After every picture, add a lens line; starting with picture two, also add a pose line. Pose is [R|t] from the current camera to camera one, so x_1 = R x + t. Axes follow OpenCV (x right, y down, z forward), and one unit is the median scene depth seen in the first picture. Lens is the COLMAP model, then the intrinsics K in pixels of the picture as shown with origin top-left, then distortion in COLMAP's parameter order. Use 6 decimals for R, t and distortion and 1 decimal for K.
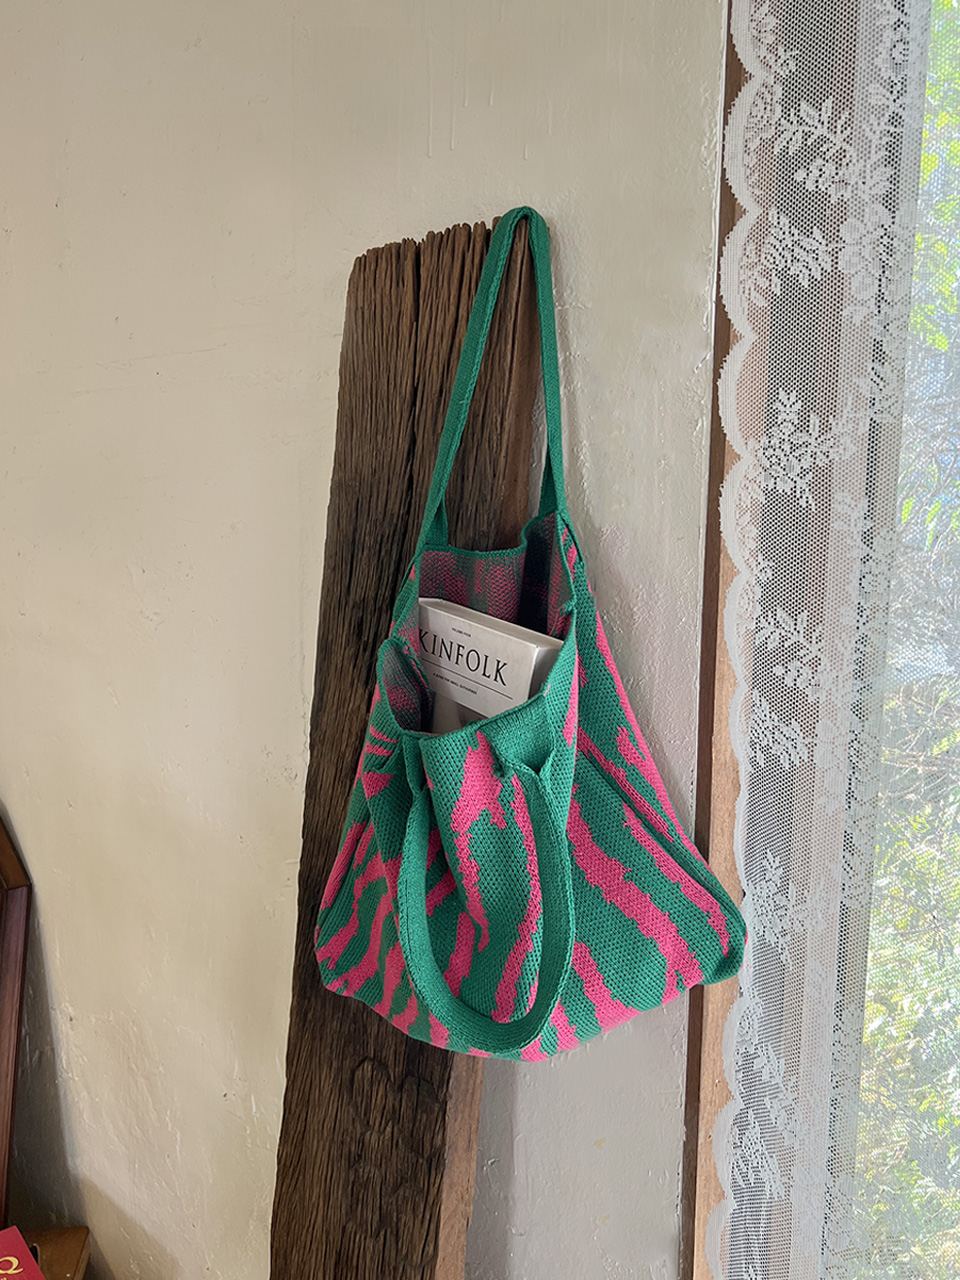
lens RADIAL K [[973.3, 0, 480.0], [0, 973.3, 640.0], [0, 0, 1]] dist [0.082773, -0.143773]
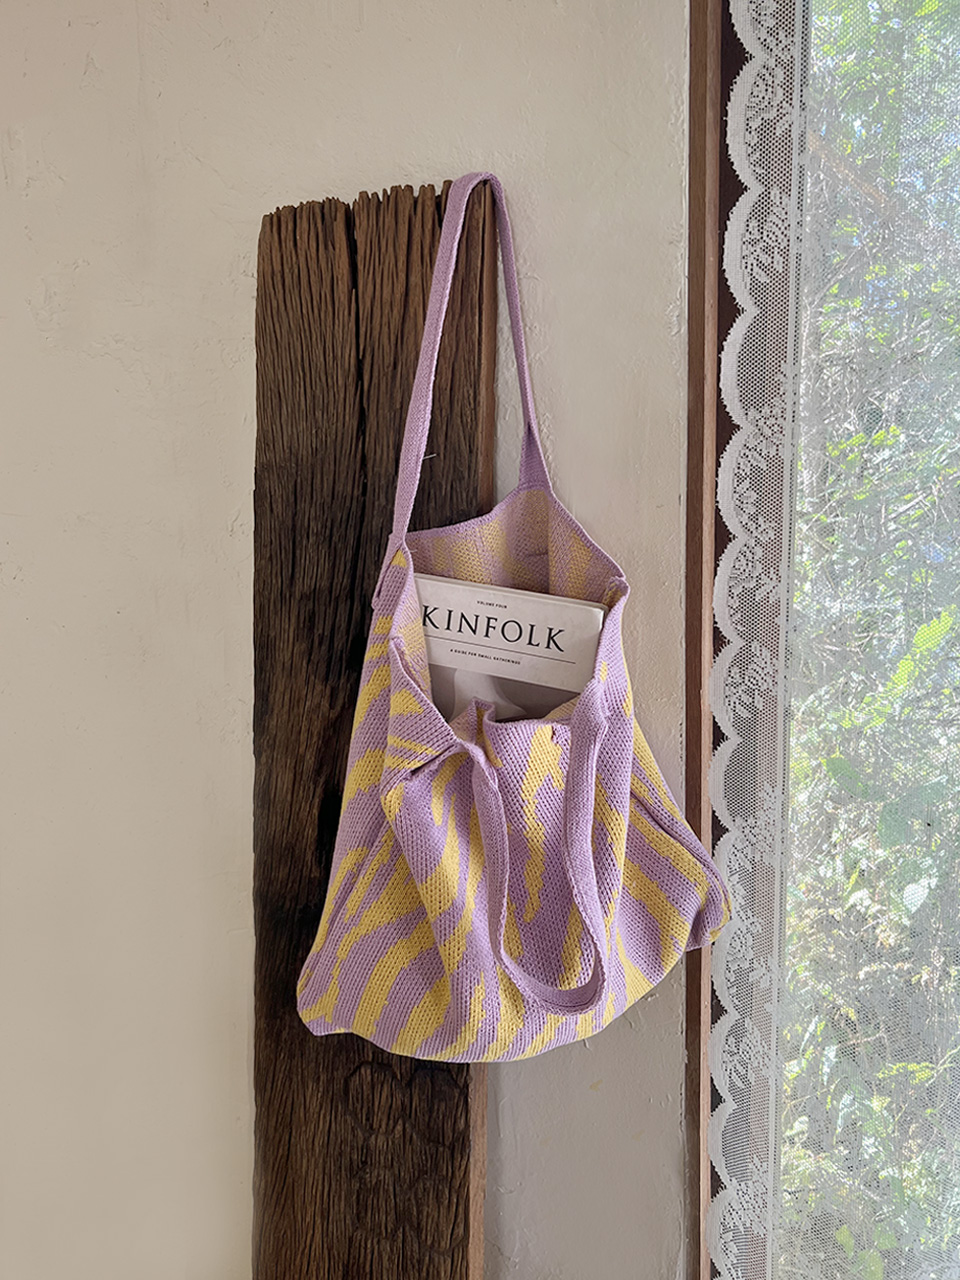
lens RADIAL K [[904.3, 0, 480.2], [0, 904.3, 644.5], [0, 0, 1]] dist [0.074714, -0.111447]
pose [[0.931554, -0.103765, 0.348482, -0.294576], [0.088335, 0.994286, 0.059927, -0.028978], [-0.352709, -0.025042, 0.935398, 0.136734]]
